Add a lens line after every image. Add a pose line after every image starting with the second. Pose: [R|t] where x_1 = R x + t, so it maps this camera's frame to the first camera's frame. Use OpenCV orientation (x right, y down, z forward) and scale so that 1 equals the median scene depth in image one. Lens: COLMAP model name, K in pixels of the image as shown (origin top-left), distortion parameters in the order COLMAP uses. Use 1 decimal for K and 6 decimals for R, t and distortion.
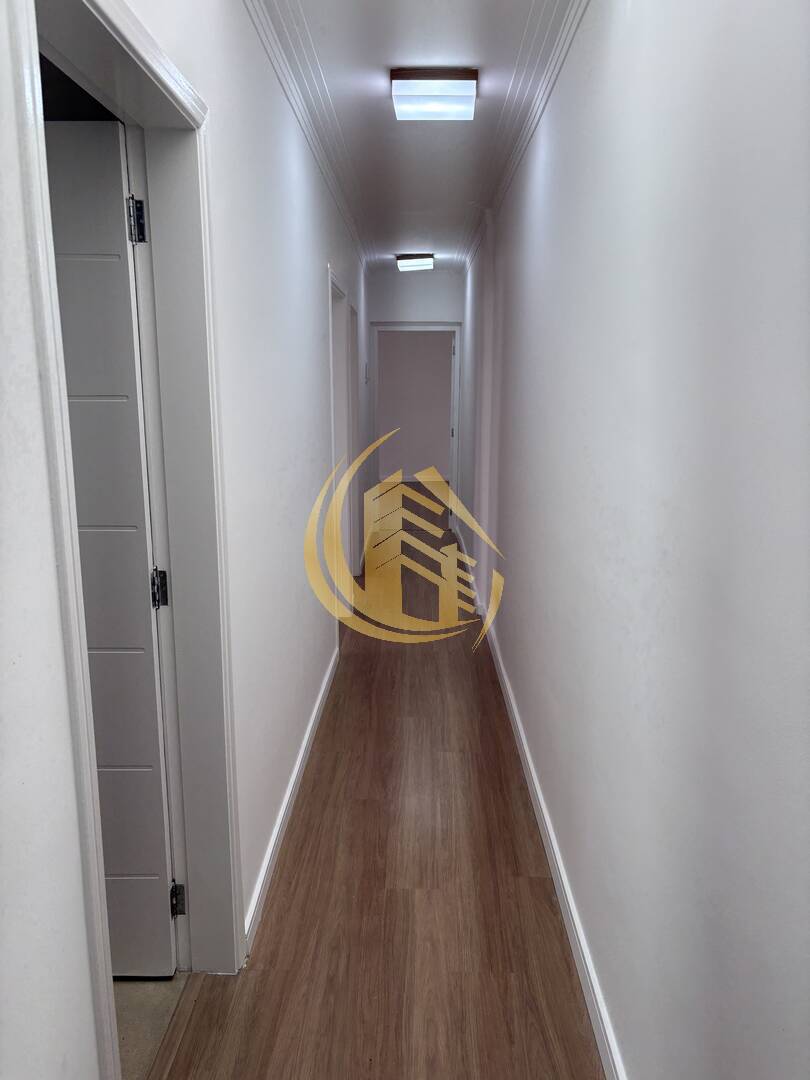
lens RADIAL K [[811.5, 0, 406.0], [0, 811.5, 543.0], [0, 0, 1]] dist [0.060178, -0.064534]
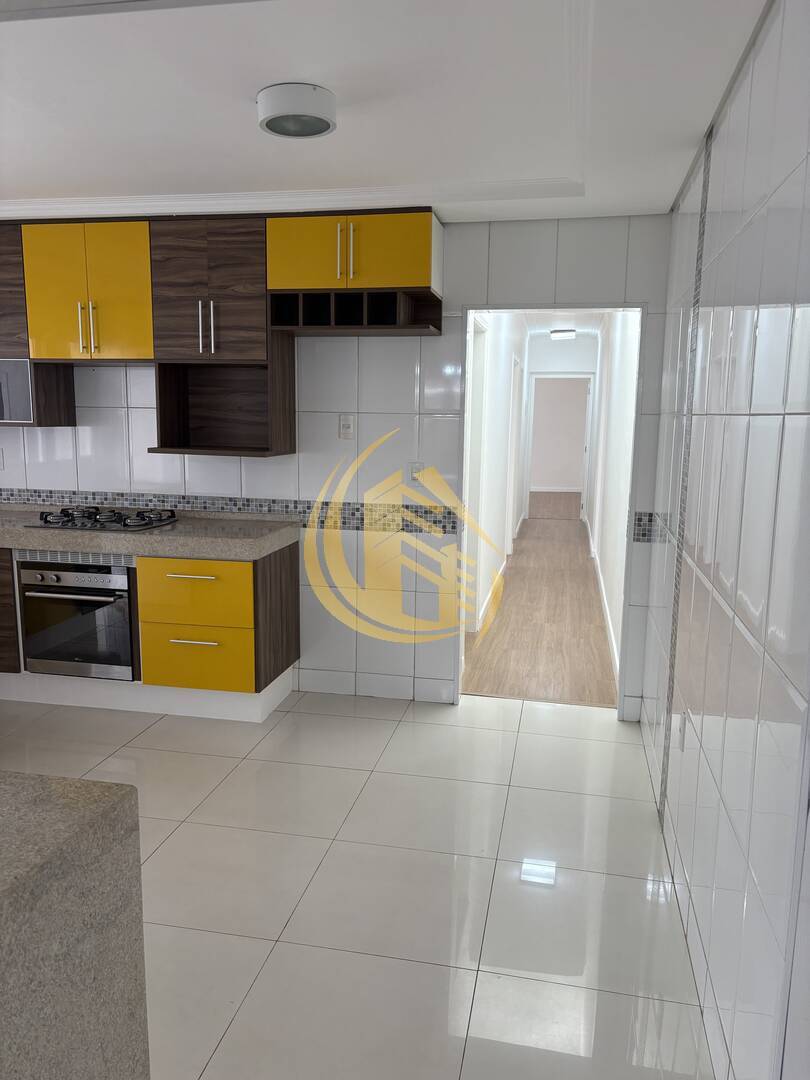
lens RADIAL K [[812.7, 0, 402.3], [0, 812.7, 547.5], [0, 0, 1]] dist [0.064220, -0.072736]
pose [[0.983035, 0.043080, -0.178290, 0.005582], [-0.048806, 0.998420, -0.027854, 0.106908], [0.176808, 0.036083, 0.983584, -0.530731]]
